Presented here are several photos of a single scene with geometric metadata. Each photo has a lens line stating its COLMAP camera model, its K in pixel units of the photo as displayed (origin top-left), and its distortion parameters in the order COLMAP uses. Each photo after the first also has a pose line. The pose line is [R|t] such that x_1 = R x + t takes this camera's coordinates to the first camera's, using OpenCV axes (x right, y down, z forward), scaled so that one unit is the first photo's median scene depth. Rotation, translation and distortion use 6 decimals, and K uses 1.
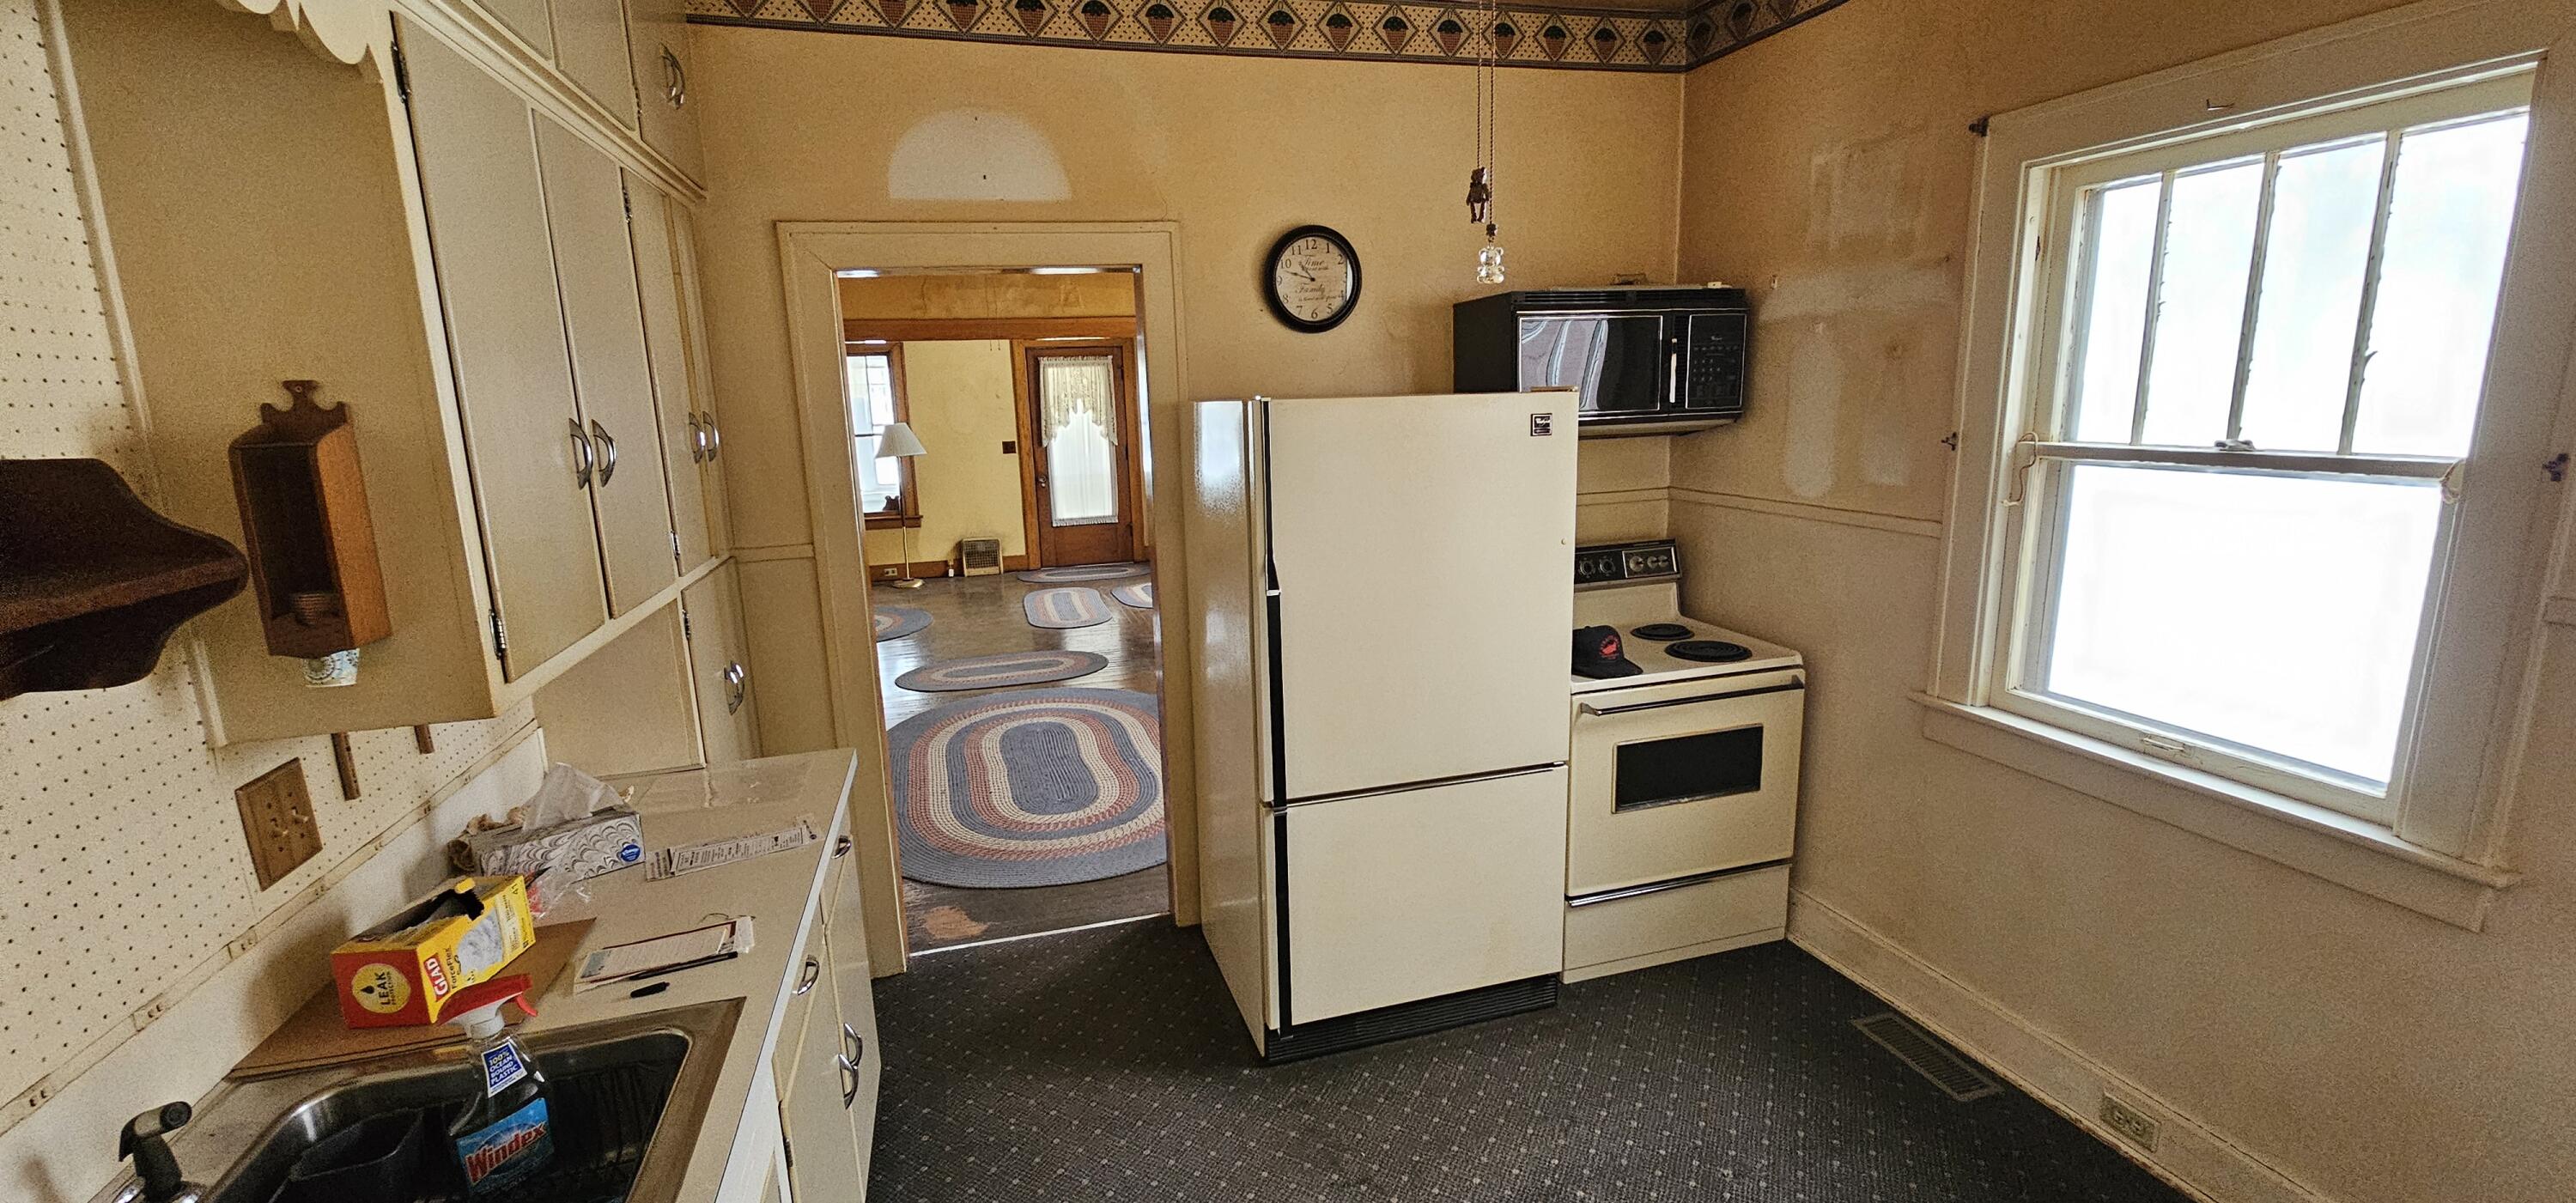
lens RADIAL K [[1062.1, 0, 1283.7], [0, 1062.1, 602.3], [0, 0, 1]] dist [-0.001242, 0.000820]
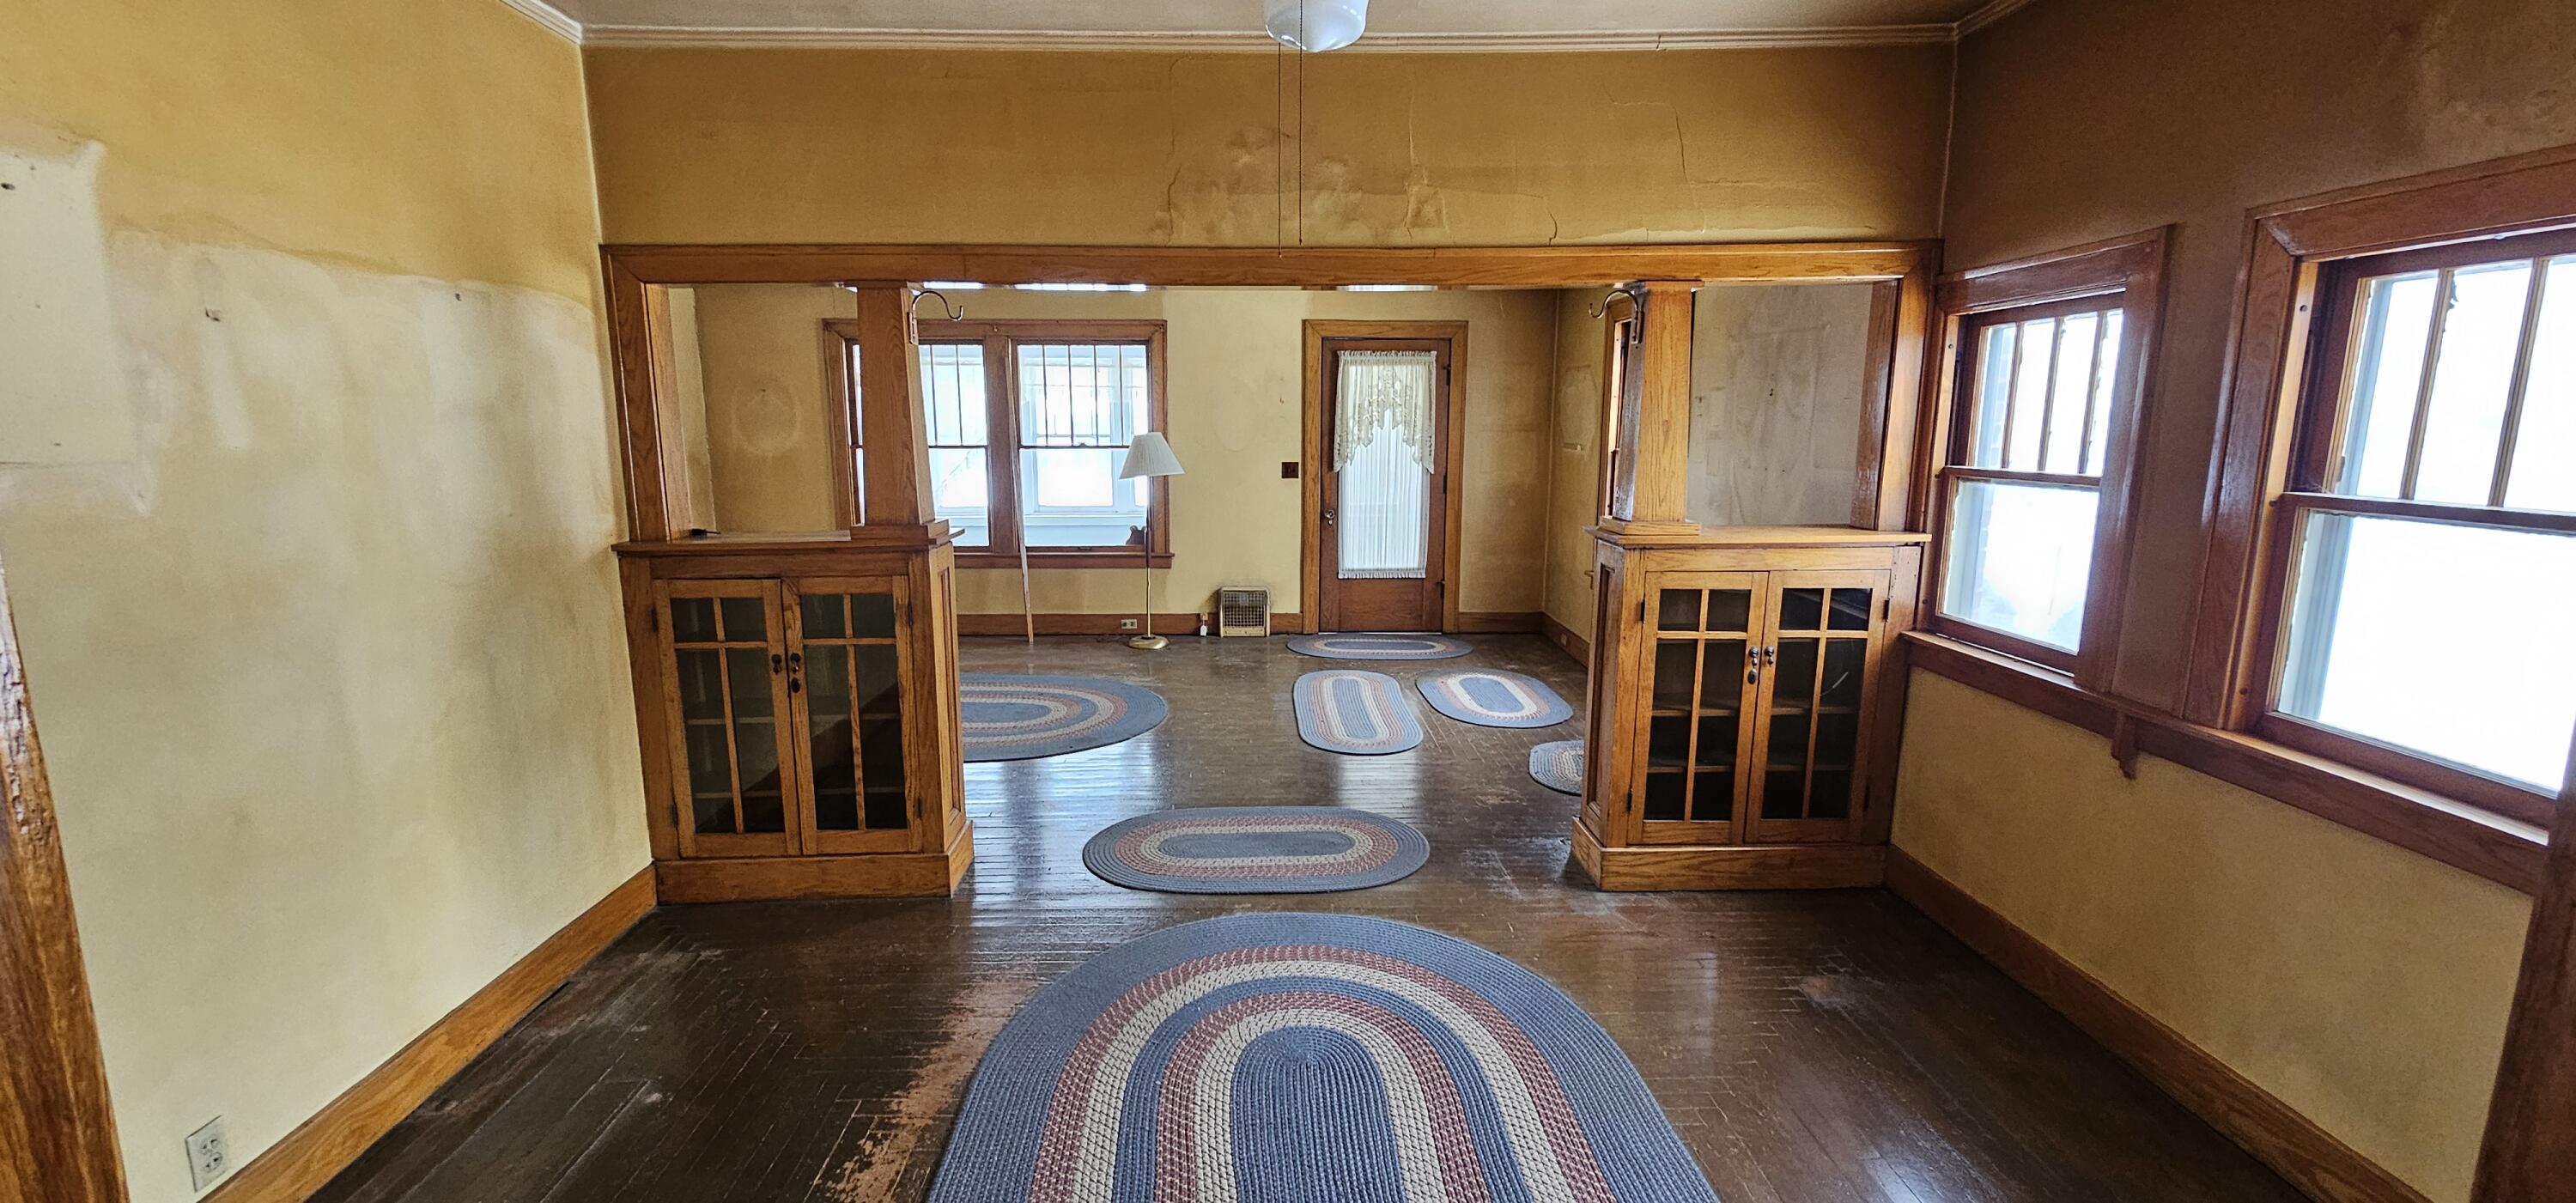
lens RADIAL K [[1062.1, 0, 1294.6], [0, 1062.1, 603.5], [0, 0, 1]] dist [-0.001242, 0.000820]
pose [[0.969752, 0.074480, -0.232452, -0.074617], [-0.079054, 0.996816, -0.010411, -0.044794], [0.230936, 0.028472, 0.972552, 0.275669]]
